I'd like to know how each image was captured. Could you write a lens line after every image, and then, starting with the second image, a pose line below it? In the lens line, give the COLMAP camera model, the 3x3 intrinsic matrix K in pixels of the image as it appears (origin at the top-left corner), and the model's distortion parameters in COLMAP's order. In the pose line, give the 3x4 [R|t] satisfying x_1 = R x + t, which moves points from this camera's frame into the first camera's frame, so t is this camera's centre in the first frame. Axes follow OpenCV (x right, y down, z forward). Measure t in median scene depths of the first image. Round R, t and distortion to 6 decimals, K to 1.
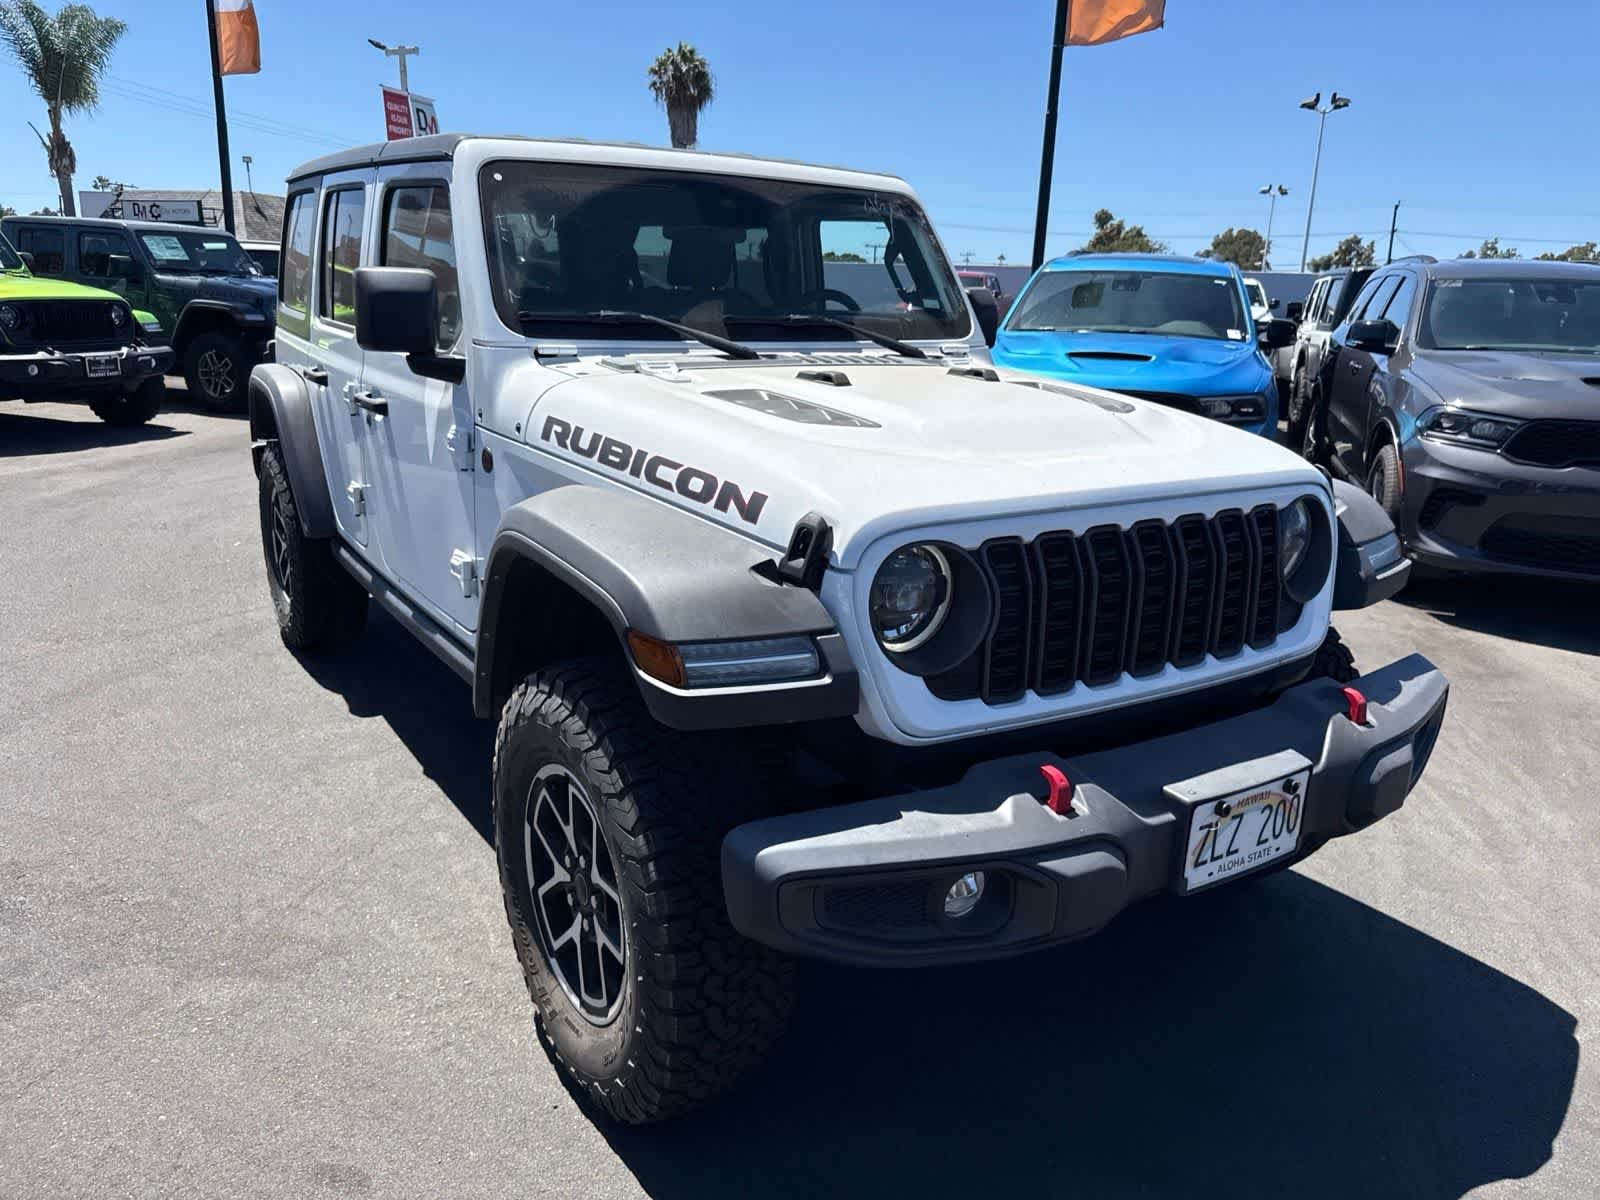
lens RADIAL K [[1135.3, 0, 803.5], [0, 1135.3, 601.2], [0, 0, 1]] dist [0.042360, -0.049272]
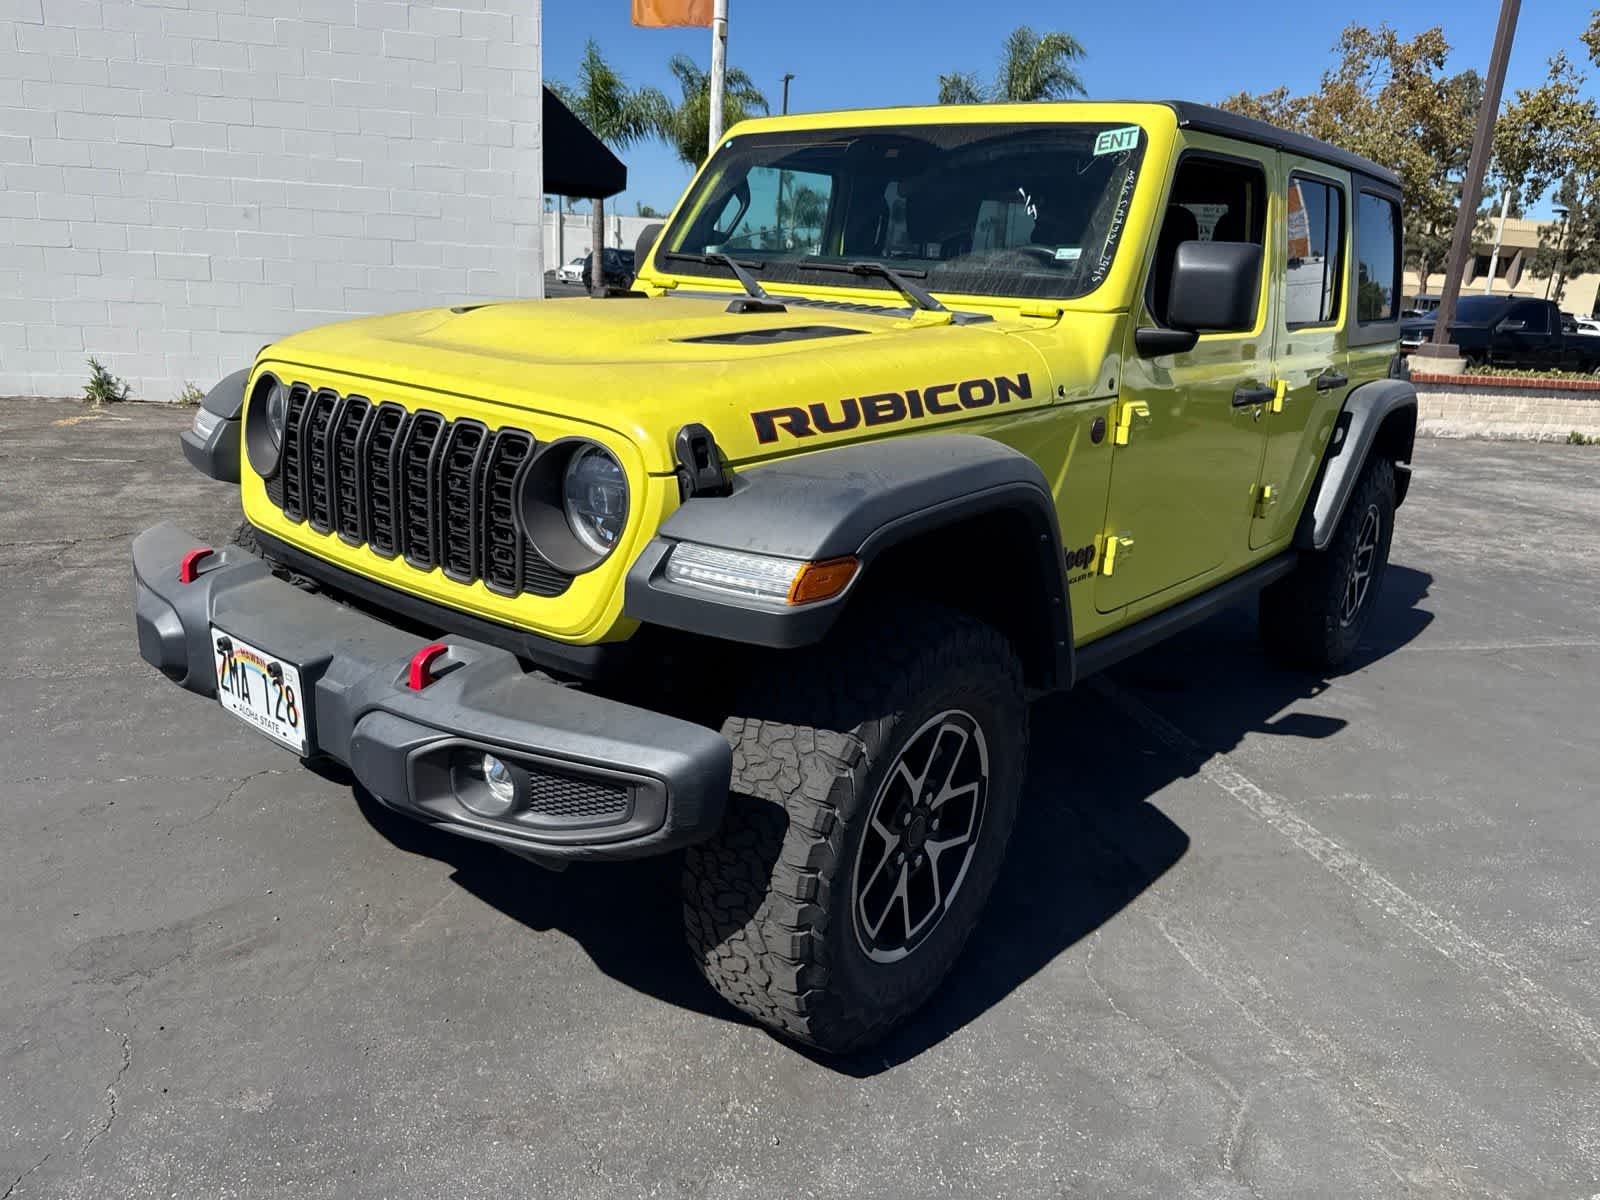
lens RADIAL K [[1135.3, 0, 800.1], [0, 1135.3, 607.1], [0, 0, 1]] dist [0.042360, -0.049272]
pose [[0.317054, 0.262121, -0.911465, 1.167617], [-0.305926, 0.937943, 0.163319, -0.148639], [0.897712, 0.227060, 0.377568, 0.821367]]
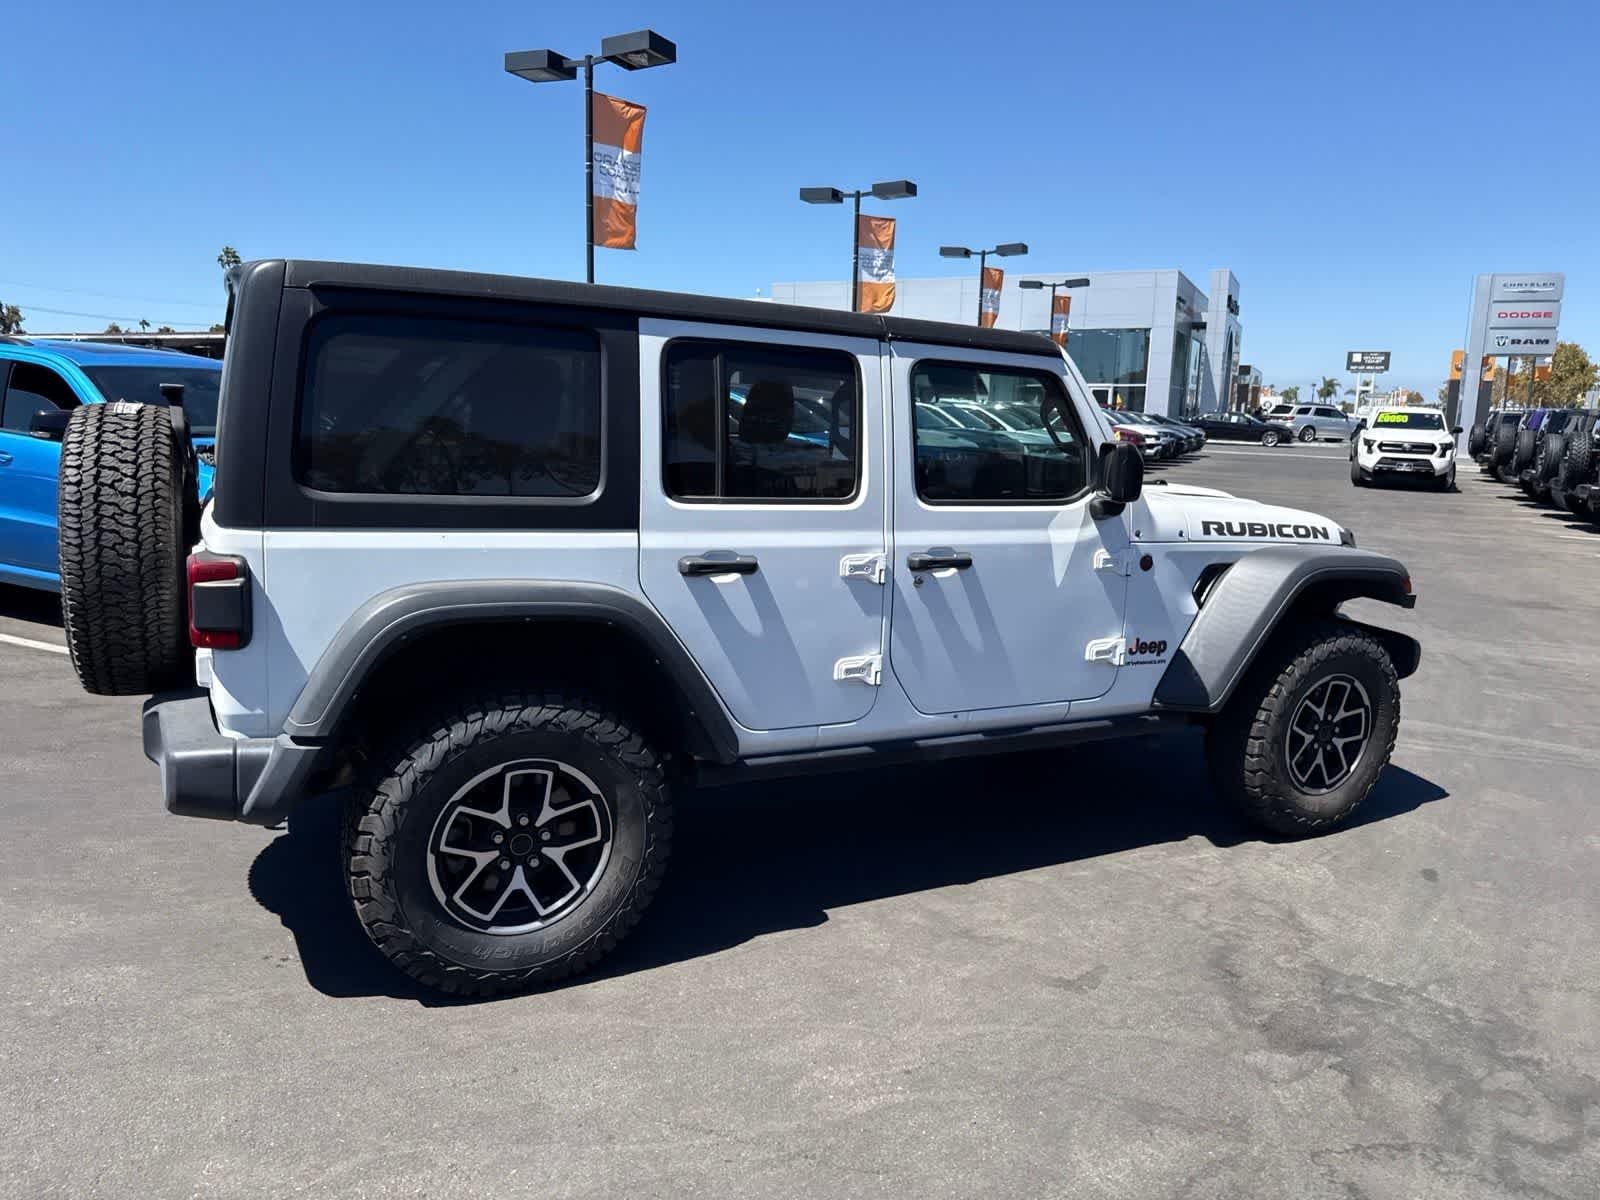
lens RADIAL K [[1135.3, 0, 806.9], [0, 1135.3, 603.9], [0, 0, 1]] dist [0.042360, -0.049272]
pose [[0.106350, -0.206544, 0.972640, -1.946659], [0.239040, 0.954811, 0.176621, -0.482169], [-0.965168, 0.213716, 0.150917, 1.330722]]
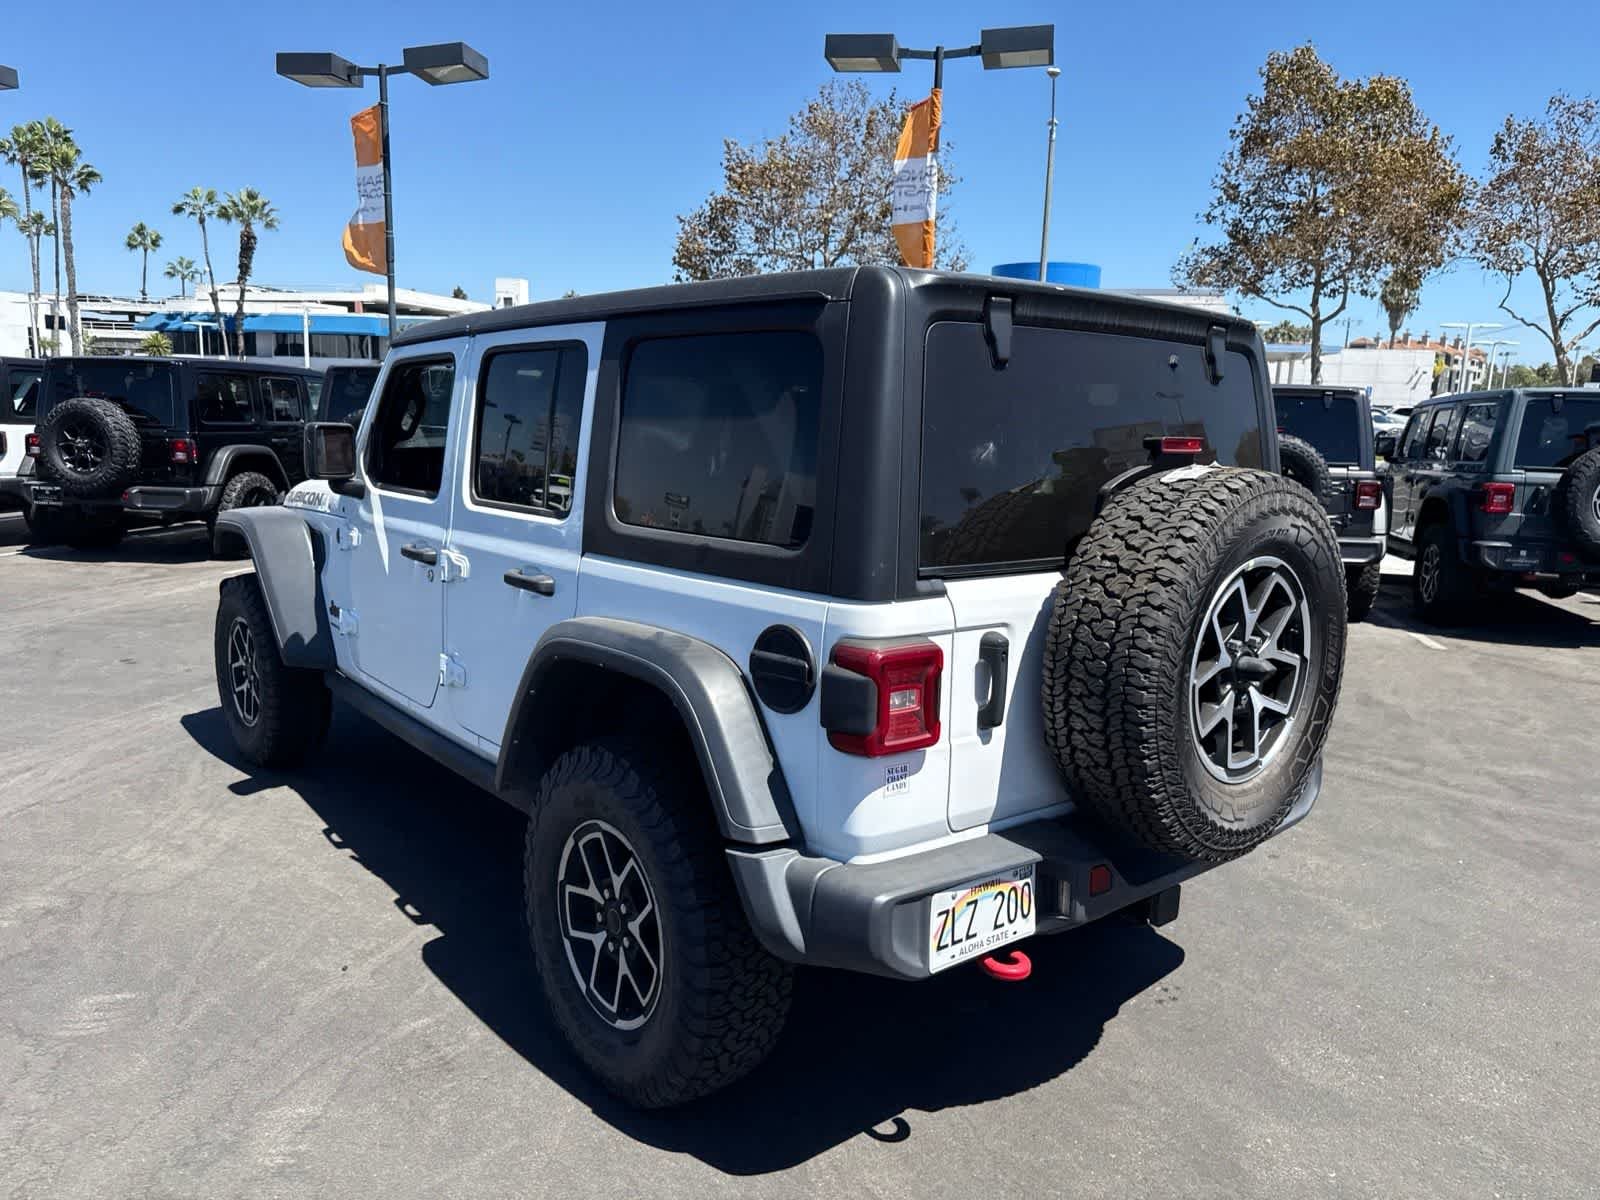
lens RADIAL K [[1135.3, 0, 810.5], [0, 1135.3, 608.6], [0, 0, 1]] dist [0.042360, -0.049272]
pose [[-0.988811, -0.040656, -0.143524, -0.220677], [-0.098904, 0.898941, 0.426760, -0.931117], [0.111669, 0.436180, -0.892904, 3.122890]]
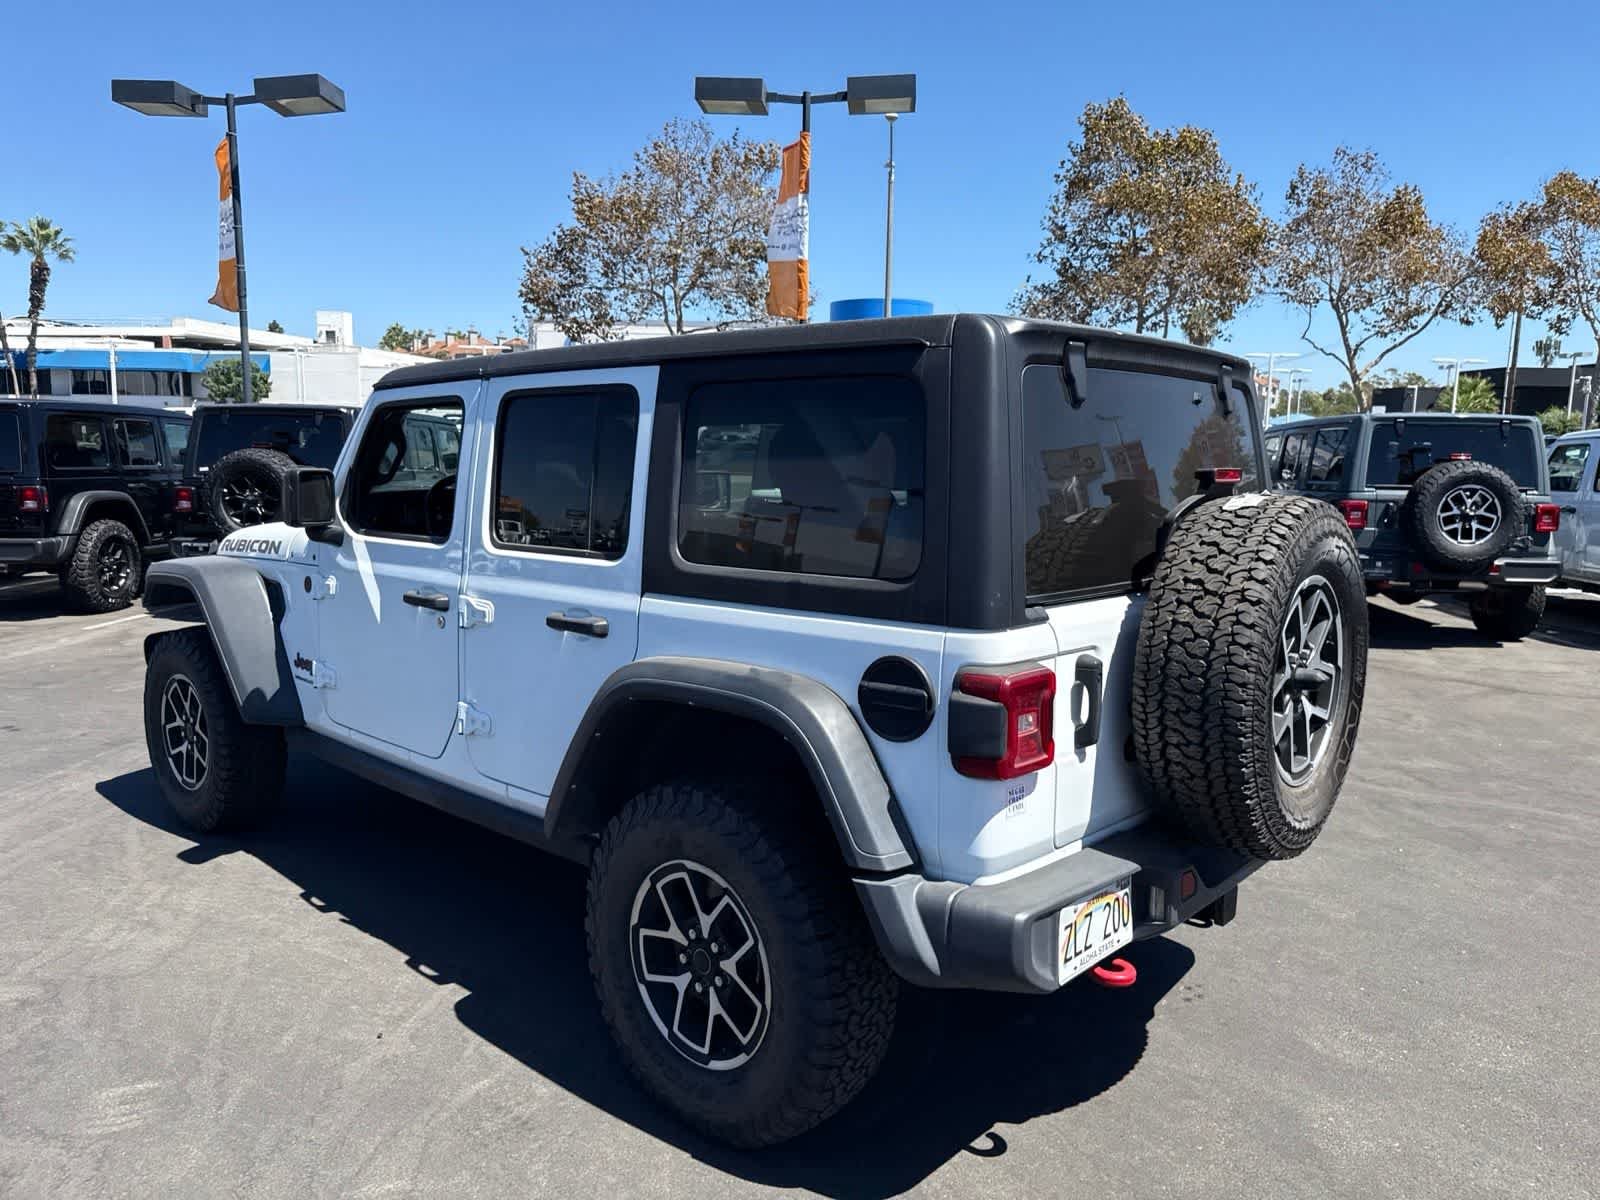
lens RADIAL K [[1135.3, 0, 808.4], [0, 1135.3, 595.6], [0, 0, 1]] dist [0.042360, -0.049272]
pose [[-0.961048, -0.011891, -0.276125, 0.002245], [-0.119883, 0.918128, 0.377714, -0.922287], [0.249027, 0.396104, -0.883791, 3.107762]]
